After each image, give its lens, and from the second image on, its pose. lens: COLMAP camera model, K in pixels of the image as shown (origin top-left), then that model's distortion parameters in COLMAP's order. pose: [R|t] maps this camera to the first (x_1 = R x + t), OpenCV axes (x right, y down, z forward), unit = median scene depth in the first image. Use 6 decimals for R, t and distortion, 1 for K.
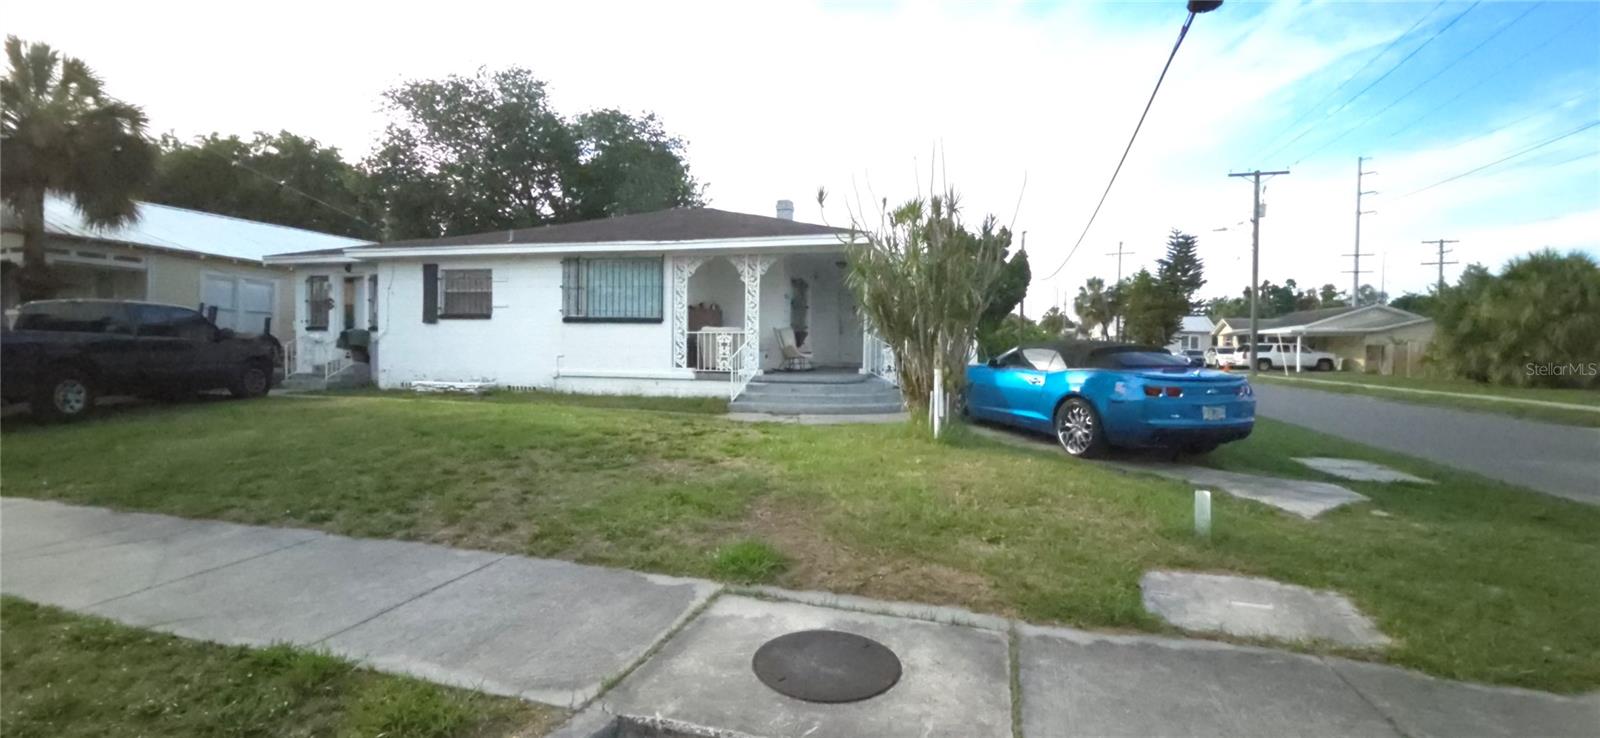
lens RADIAL K [[648.6, 0, 800.6], [0, 648.6, 363.7], [0, 0, 1]] dist [-0.000016, -0.000815]
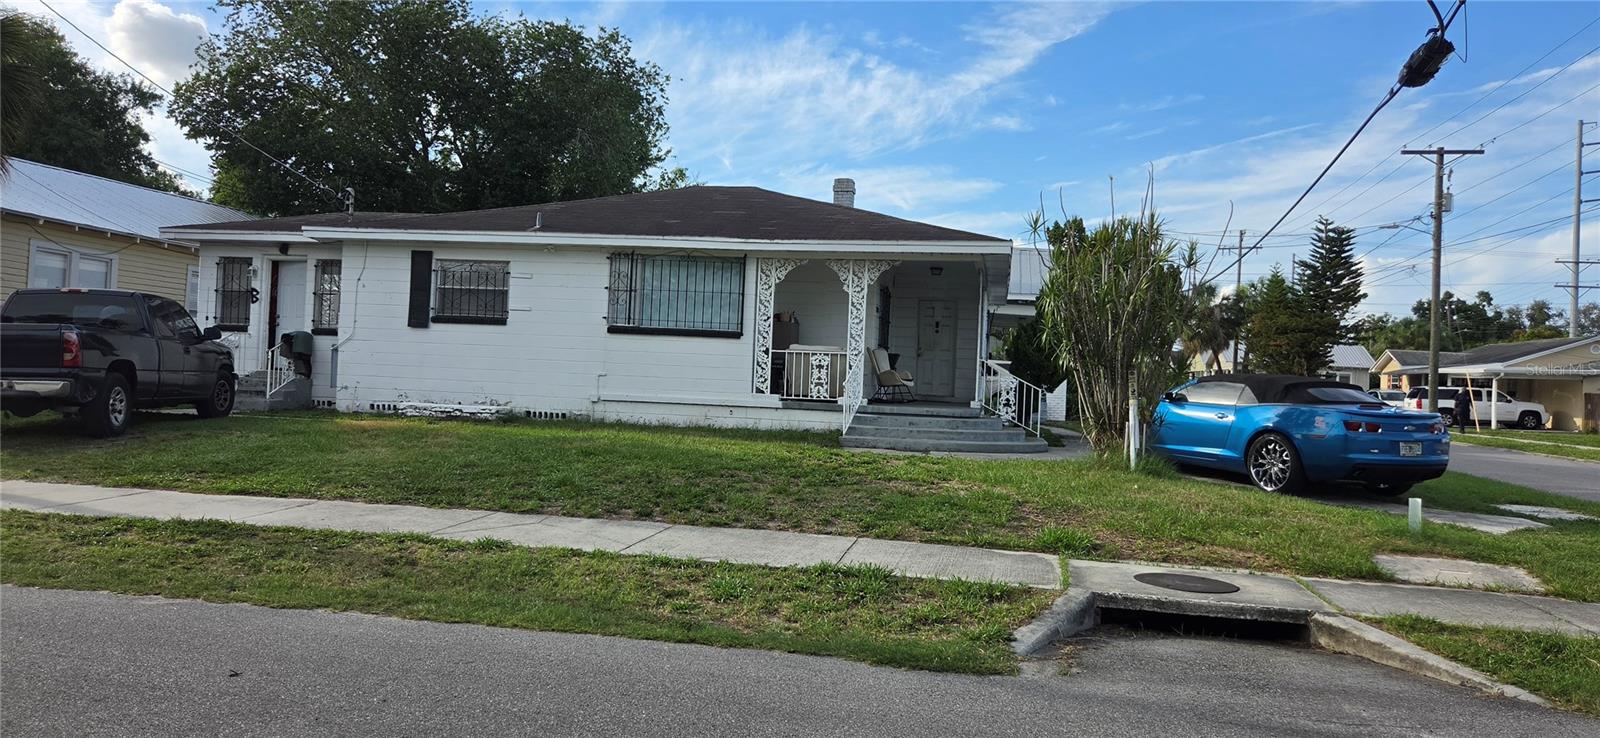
lens RADIAL K [[1054.5, 0, 800.2], [0, 1054.5, 363.4], [0, 0, 1]] dist [0.068517, -0.060787]
pose [[0.996389, 0.029958, 0.079440, -0.225195], [-0.027097, 0.998953, -0.036856, 0.014556], [-0.080461, 0.034571, 0.996158, -0.298010]]
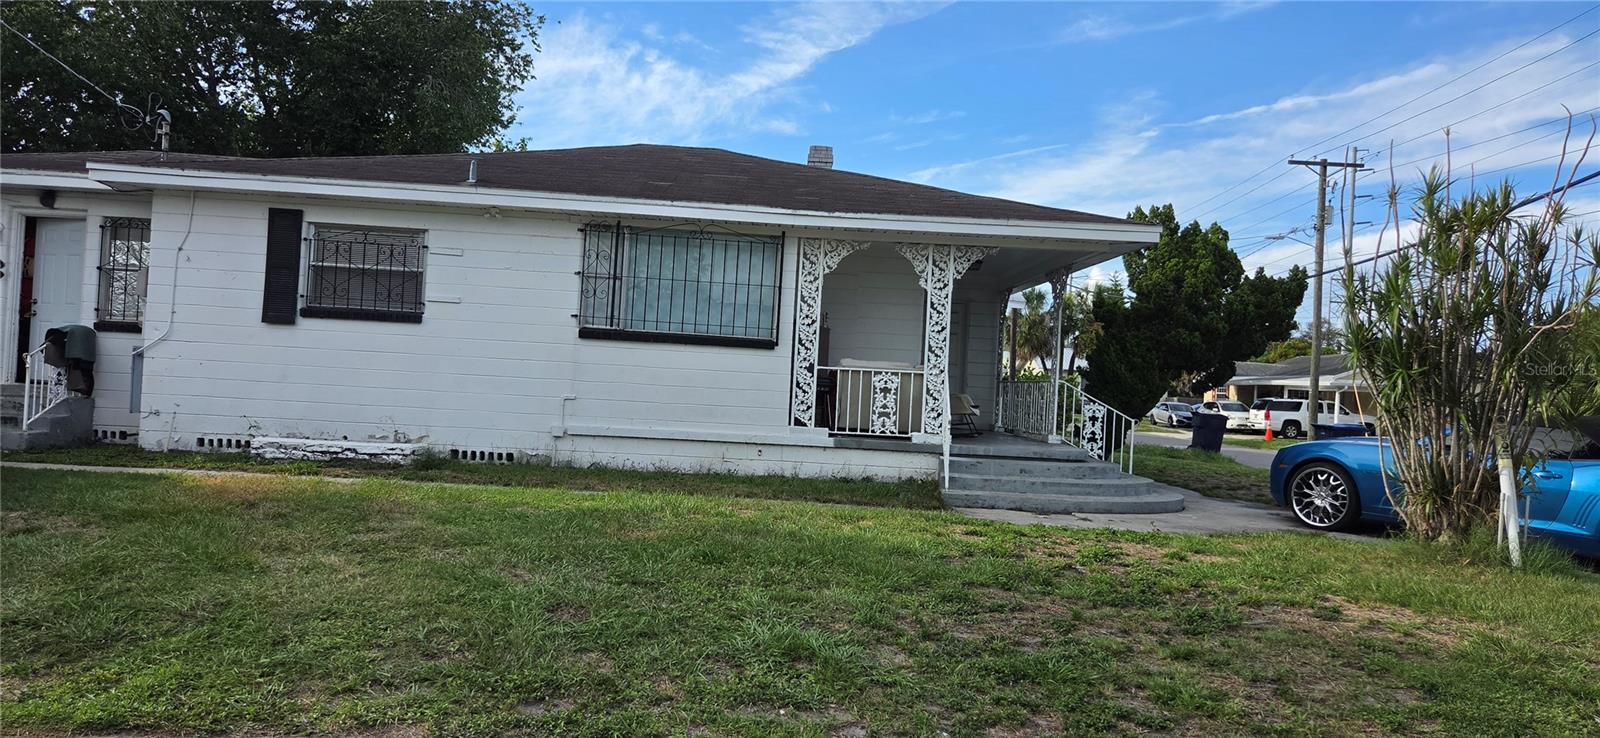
lens RADIAL K [[1056.1, 0, 781.5], [0, 1056.1, 369.0], [0, 0, 1]] dist [0.069981, -0.061169]
pose [[0.961048, 0.042115, 0.273154, -0.430837], [-0.033462, 0.998782, -0.036260, -0.009923], [-0.274348, 0.025707, 0.961287, 0.082791]]
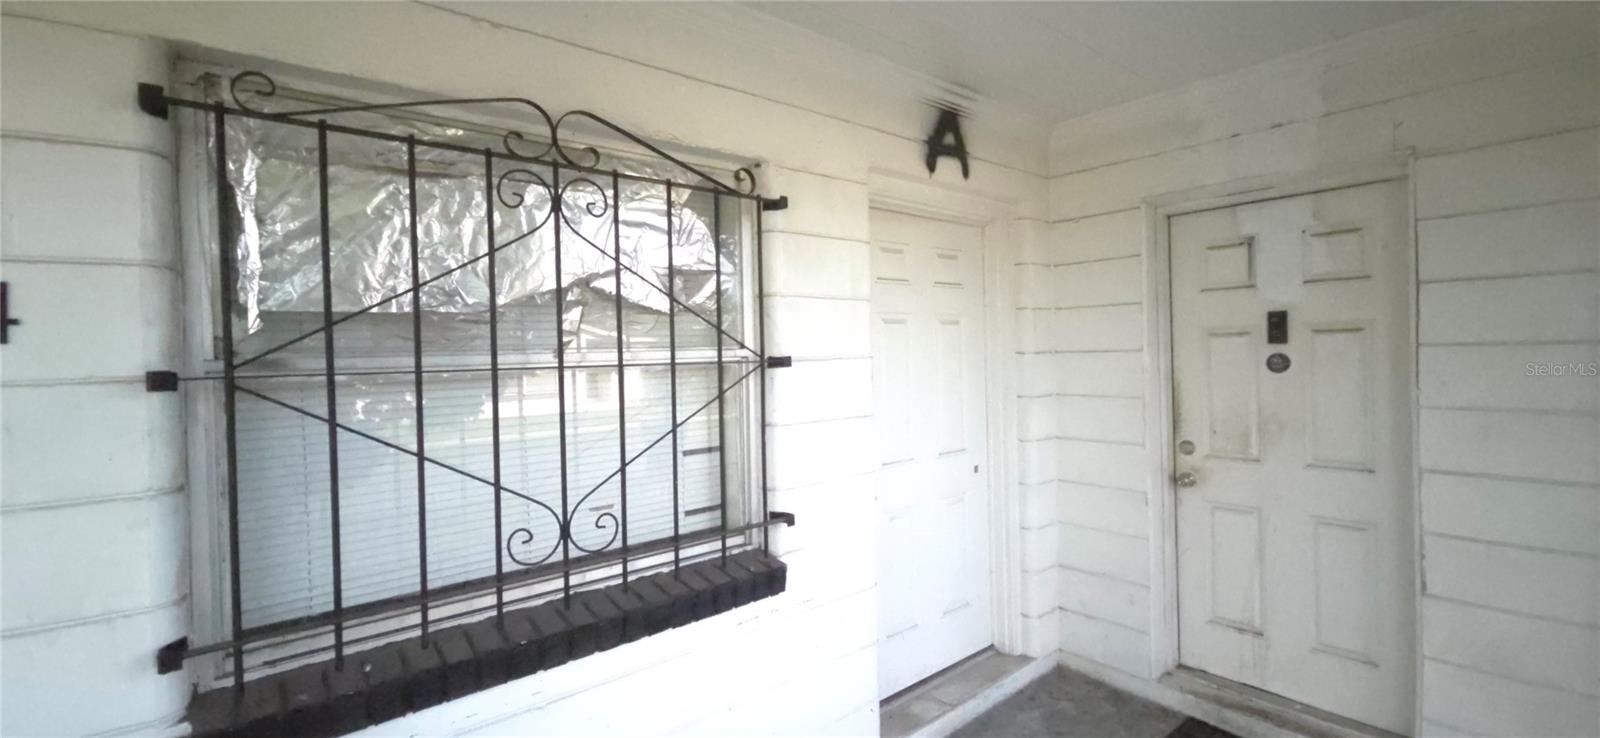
lens RADIAL K [[645.4, 0, 805.9], [0, 645.4, 362.2], [0, 0, 1]] dist [0.001796, -0.000093]
pose [[0.820390, -0.022853, -0.571348, 0.098412], [0.018383, 0.999739, -0.013592, -0.097550], [0.571509, 0.000648, 0.820595, 1.033590]]
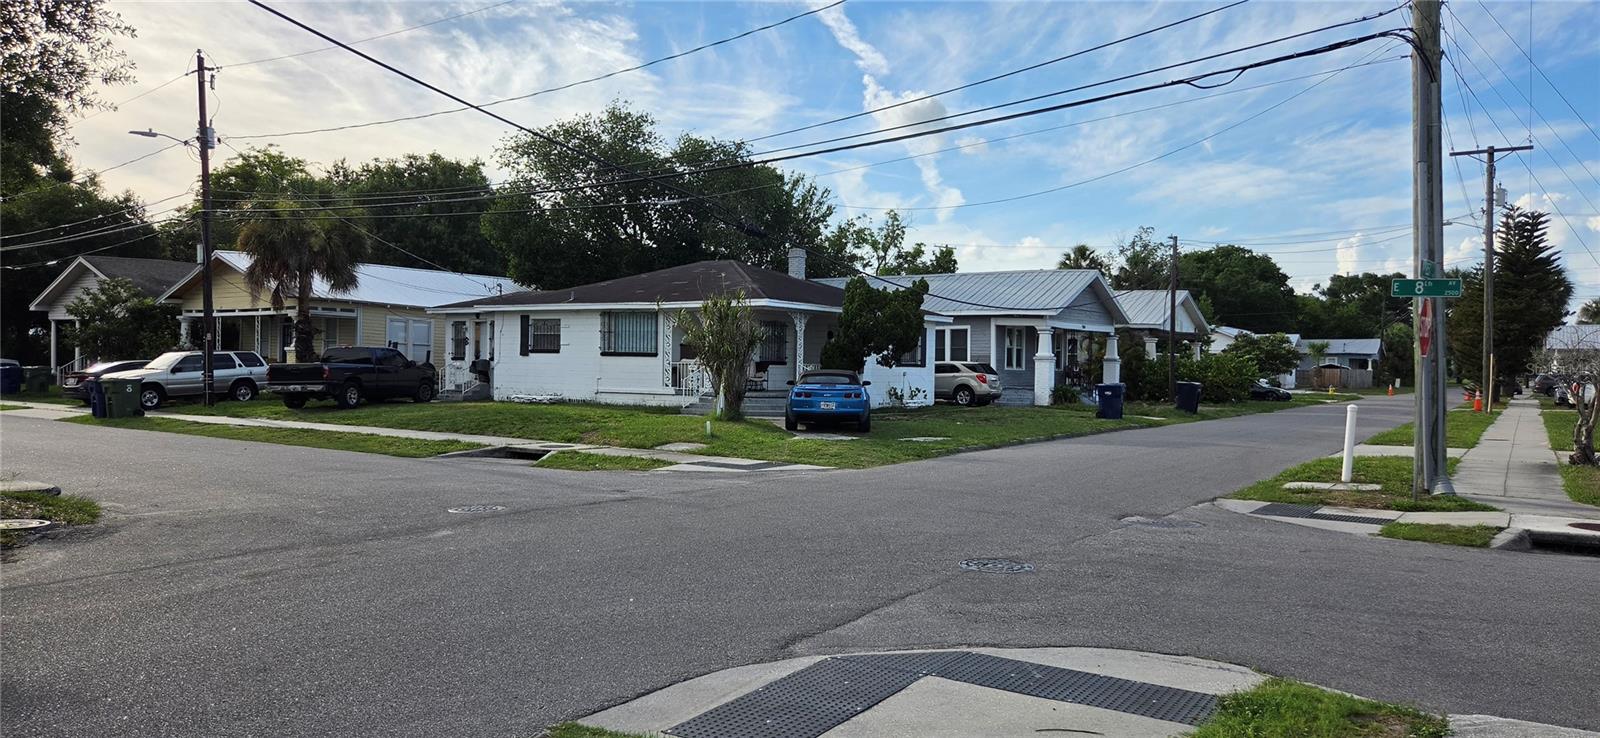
lens RADIAL K [[1051.3, 0, 803.3], [0, 1051.3, 378.9], [0, 0, 1]] dist [0.061316, -0.053245]
pose [[0.947171, 0.005663, -0.320679, 0.803608], [-0.012455, 0.999739, -0.019131, 0.028006], [0.320487, 0.022114, 0.946995, -1.070881]]
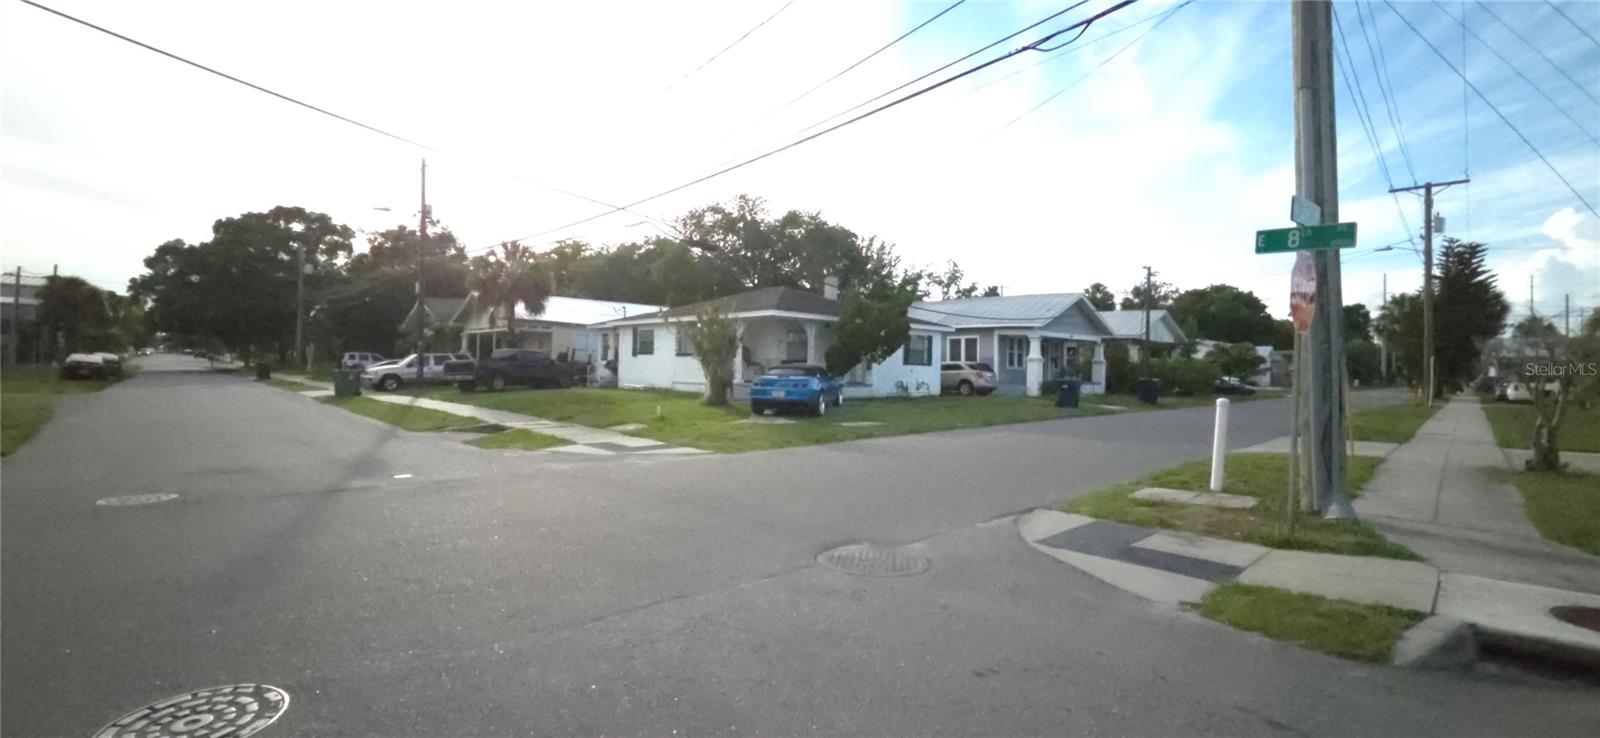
lens RADIAL K [[645.4, 0, 805.9], [0, 645.4, 362.2], [0, 0, 1]] dist [0.001796, -0.000093]
pose [[0.863579, -0.000847, -0.504213, 0.958846], [-0.022249, 0.998961, -0.039785, 0.025755], [0.503723, 0.045576, 0.862662, -0.507837]]
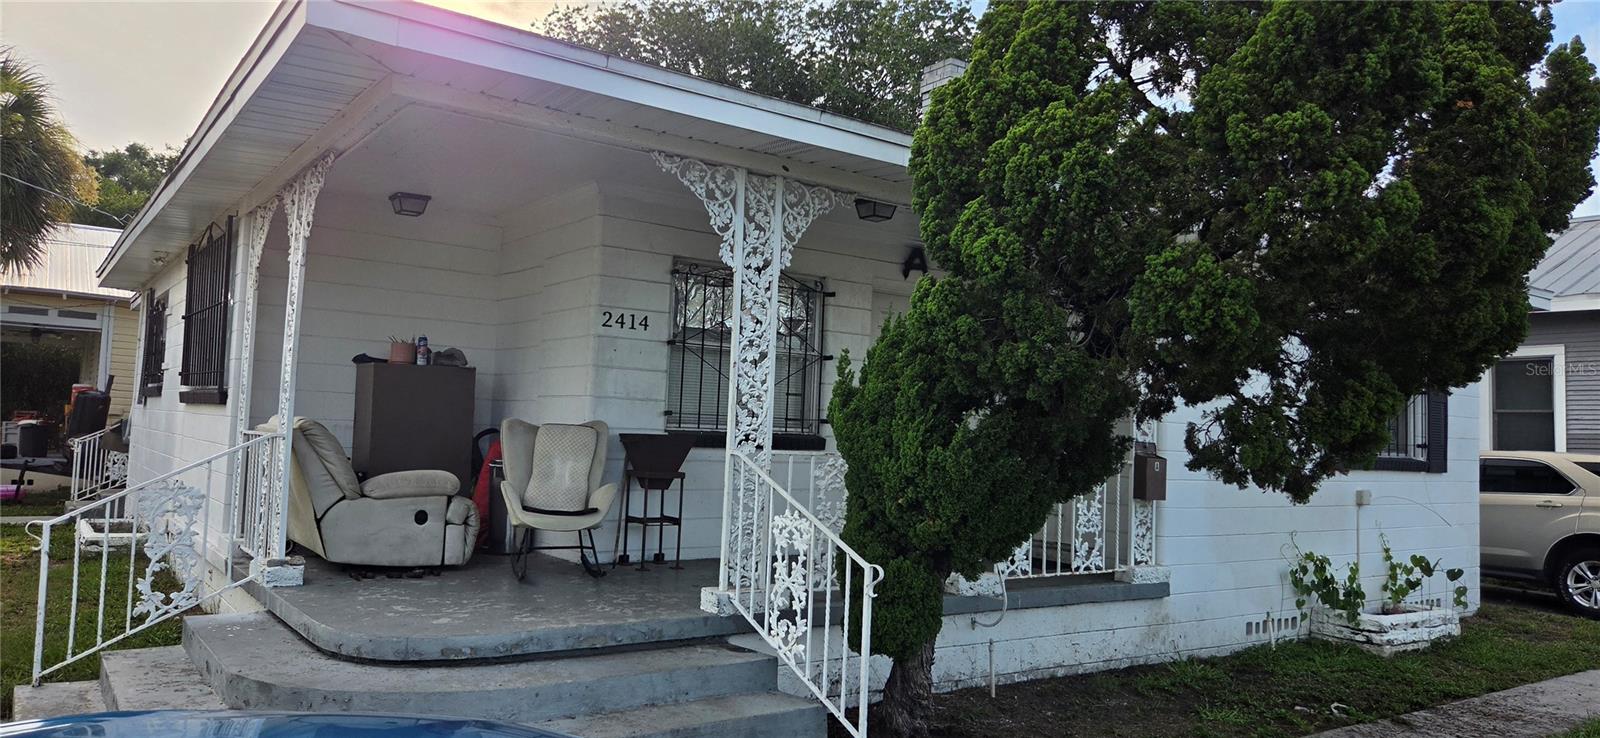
lens RADIAL K [[1072.0, 0, 796.9], [0, 1072.0, 369.8], [0, 0, 1]] dist [0.022606, -0.002691]
pose [[0.773739, -0.019454, -0.633206, 0.371005], [-0.046786, 0.995044, -0.087740, -0.040410], [0.631775, 0.097513, 0.768994, 0.684661]]
